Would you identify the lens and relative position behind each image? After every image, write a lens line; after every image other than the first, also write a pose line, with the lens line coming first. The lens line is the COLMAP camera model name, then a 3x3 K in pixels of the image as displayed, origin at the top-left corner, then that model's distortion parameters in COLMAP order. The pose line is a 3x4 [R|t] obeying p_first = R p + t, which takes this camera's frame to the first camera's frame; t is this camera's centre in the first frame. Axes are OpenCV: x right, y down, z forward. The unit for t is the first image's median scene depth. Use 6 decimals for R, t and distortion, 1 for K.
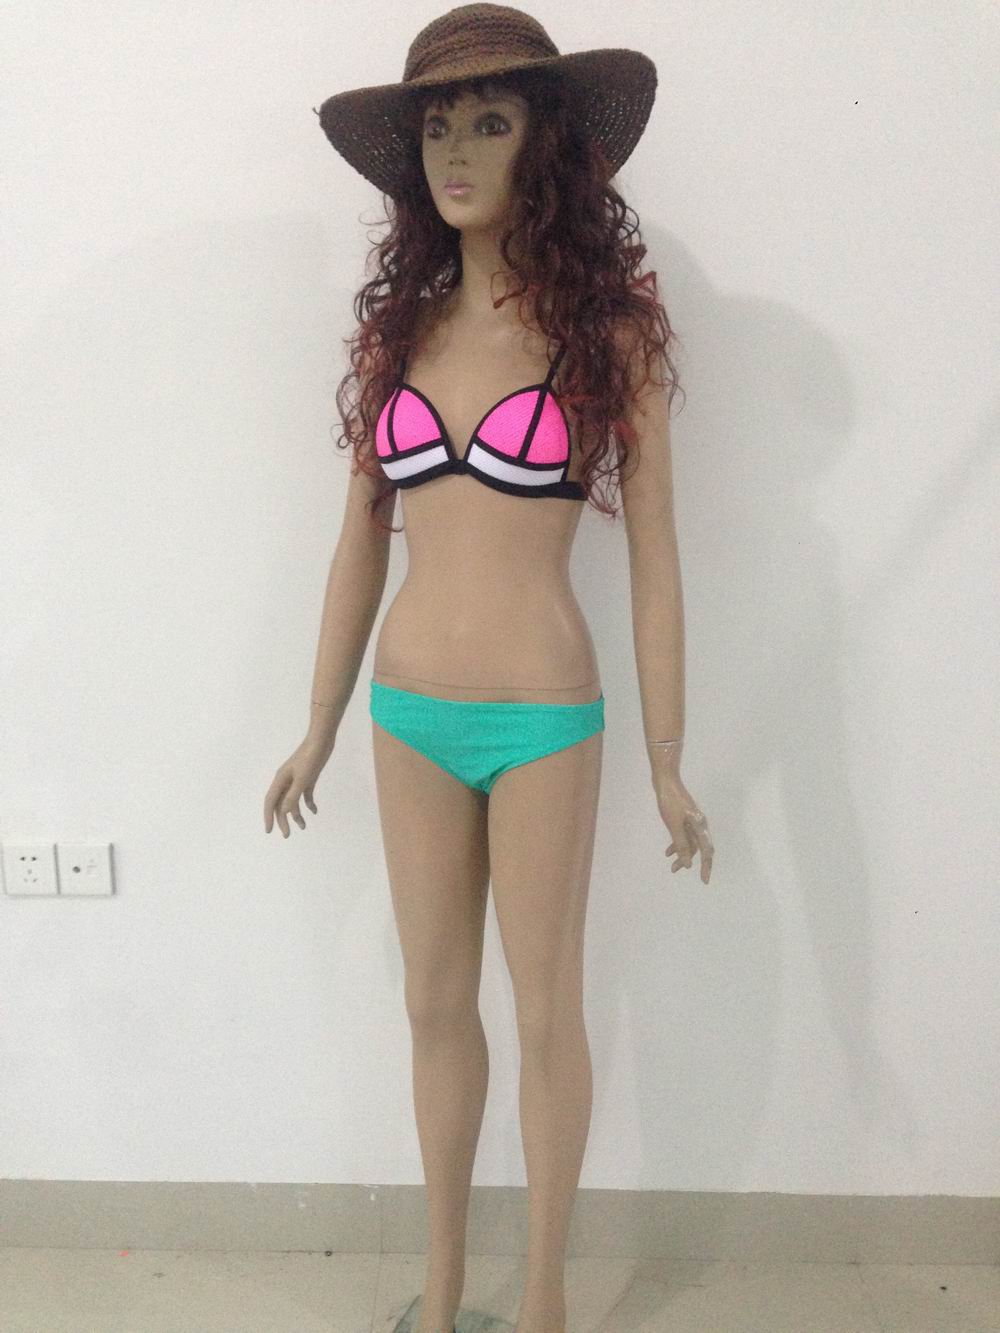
lens RADIAL K [[1308.2, 0, 500.0], [0, 1308.2, 666.5], [0, 0, 1]] dist [0.086988, 0.000179]
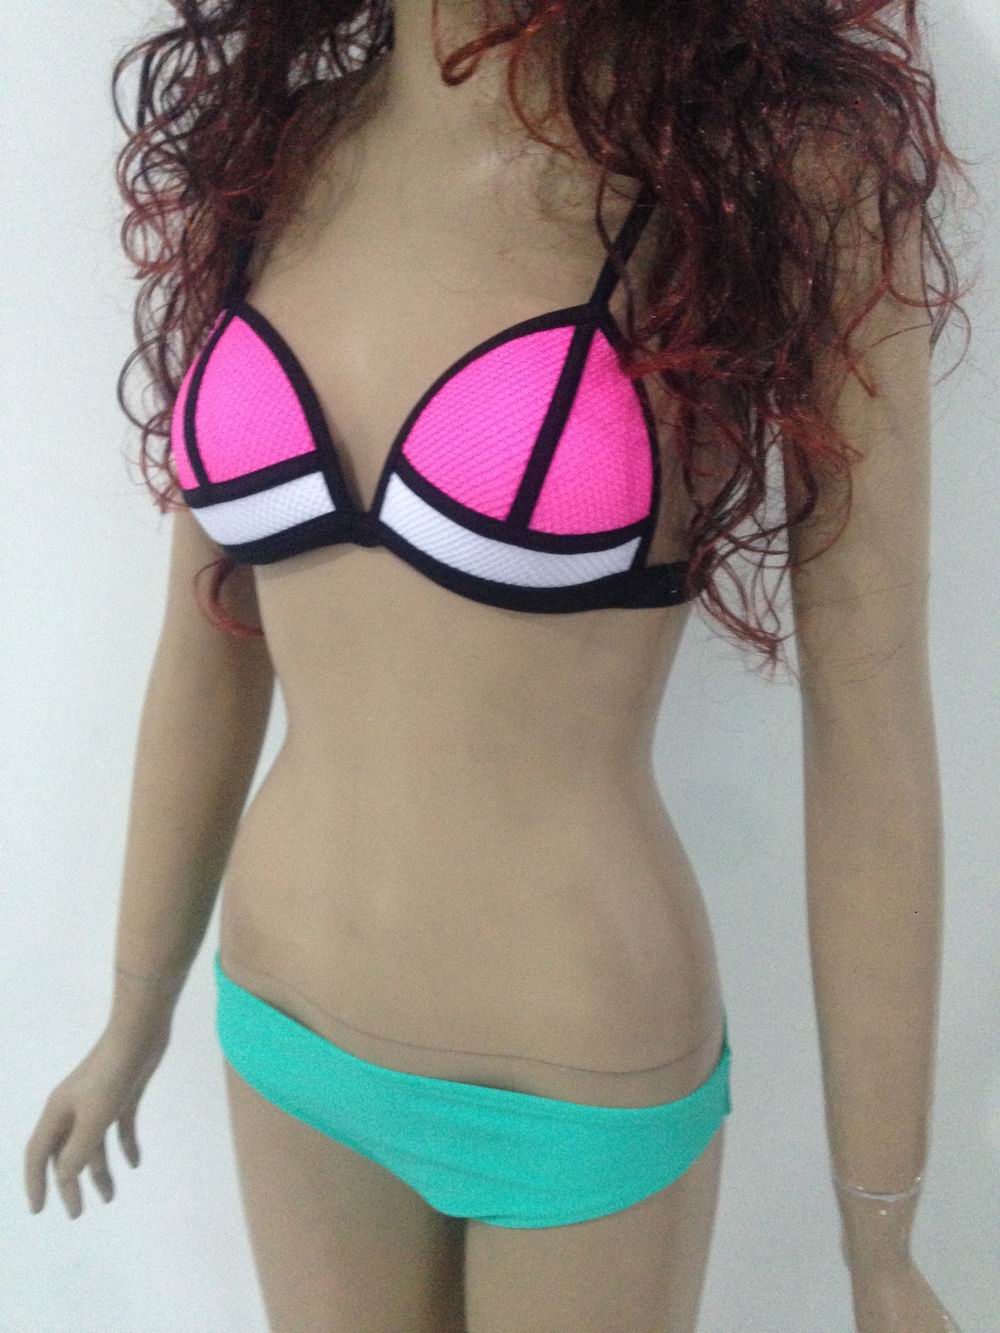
lens RADIAL K [[1308.2, 0, 500.0], [0, 1308.2, 666.5], [0, 0, 1]] dist [0.086988, 0.000179]
pose [[0.997113, 0.018496, -0.073646, 0.035960], [-0.012278, 0.996389, 0.084014, -0.140346], [0.074934, -0.082867, 0.993739, 0.604722]]
